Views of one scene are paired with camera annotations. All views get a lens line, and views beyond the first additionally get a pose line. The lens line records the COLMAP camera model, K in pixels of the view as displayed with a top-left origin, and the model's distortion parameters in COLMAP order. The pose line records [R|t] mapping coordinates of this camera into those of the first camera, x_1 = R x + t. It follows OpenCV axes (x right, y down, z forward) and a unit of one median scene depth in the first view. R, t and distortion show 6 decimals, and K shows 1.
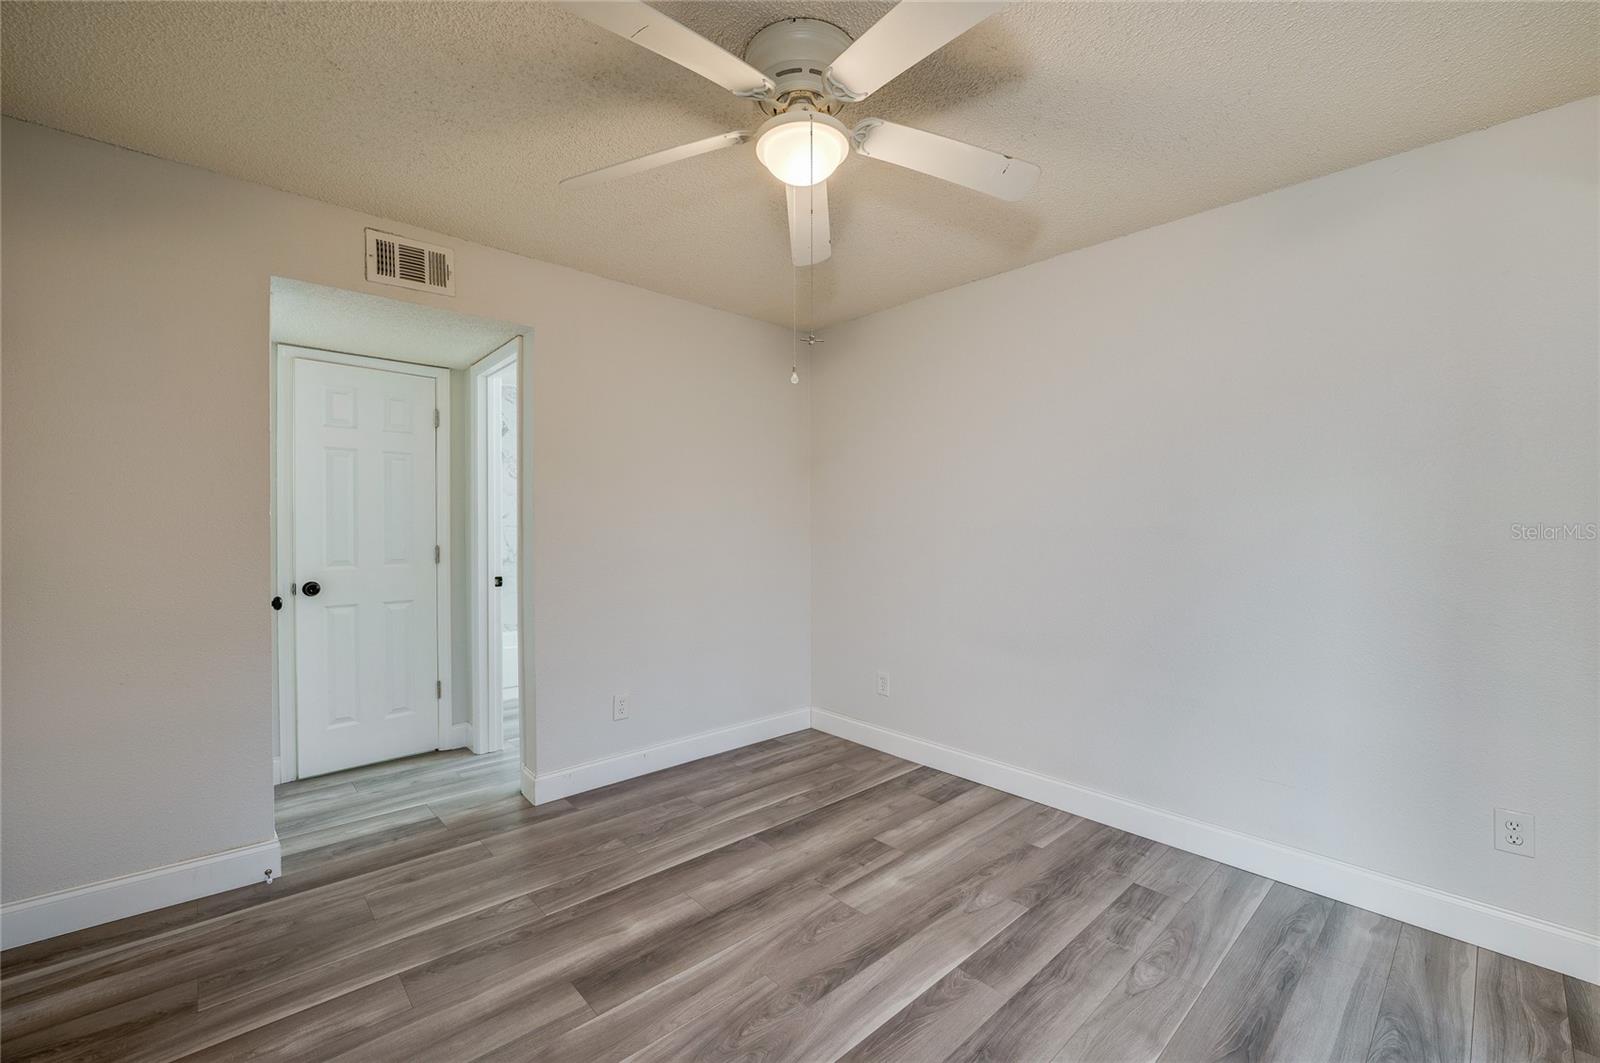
lens RADIAL K [[648.1, 0, 796.0], [0, 648.1, 525.6], [0, 0, 1]] dist [-0.024546, 0.004514]
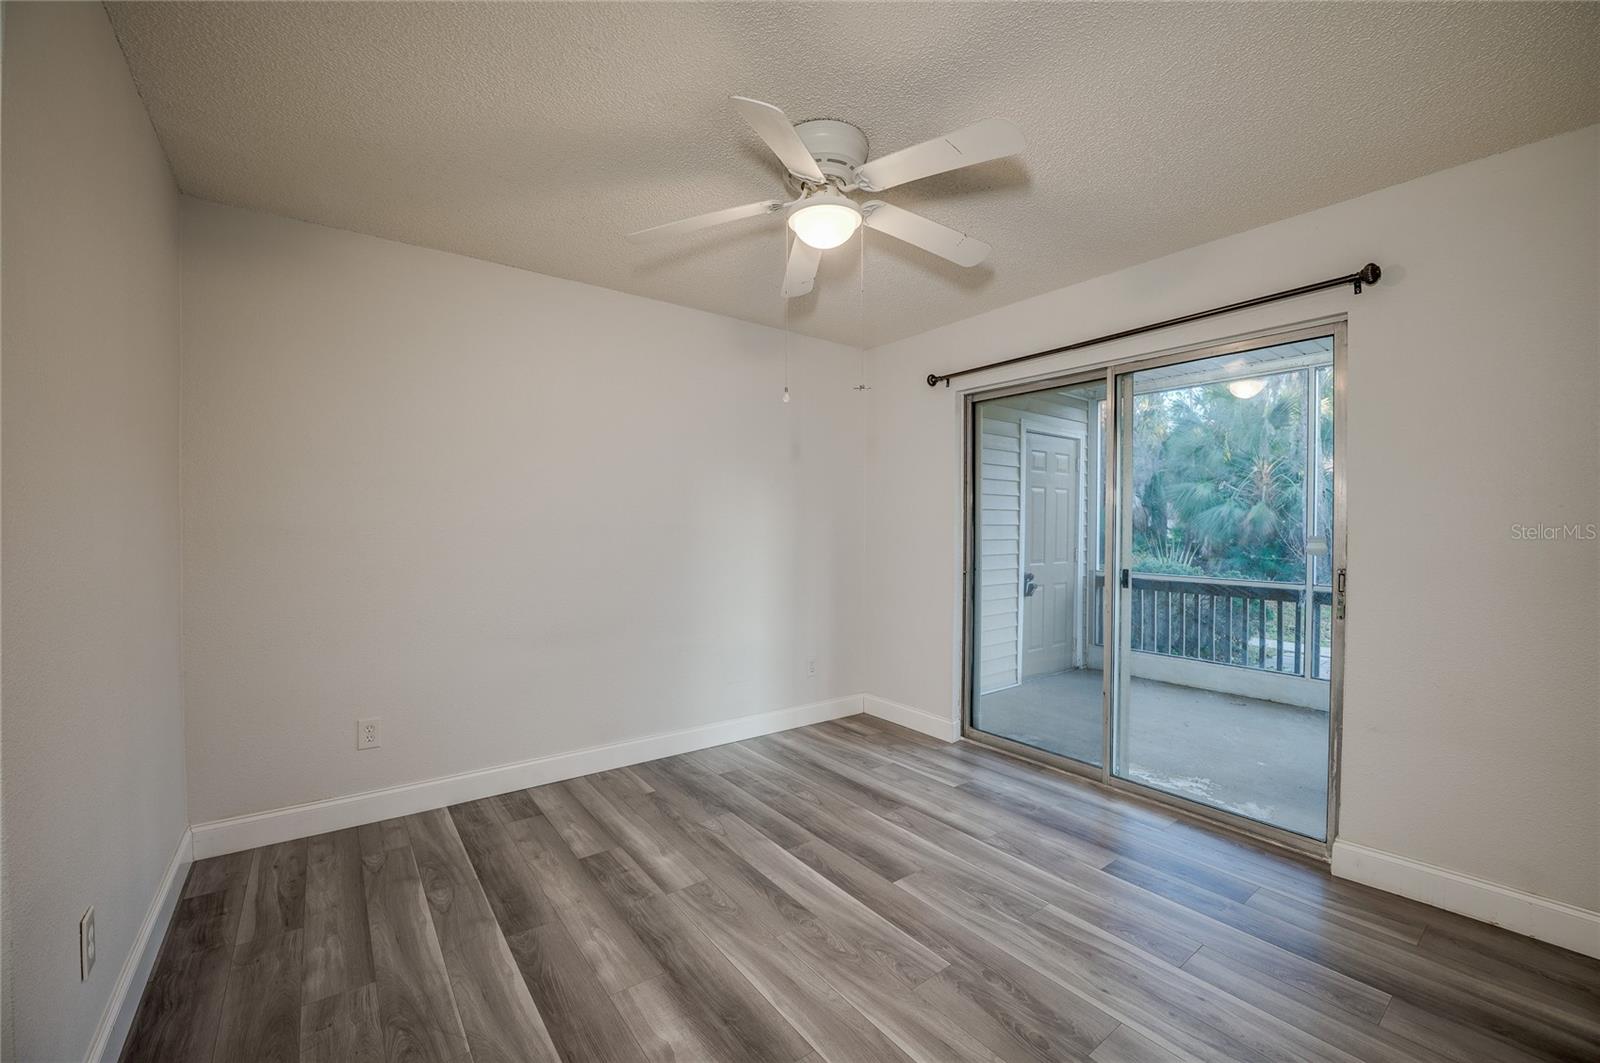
lens RADIAL K [[648.1, 0, 796.0], [0, 648.1, 525.6], [0, 0, 1]] dist [-0.024546, 0.004514]
pose [[0.101803, -0.003193, 0.994799, -0.846436], [-0.004079, 0.999985, 0.003627, -0.012819], [-0.994796, -0.004427, 0.101788, 0.628431]]
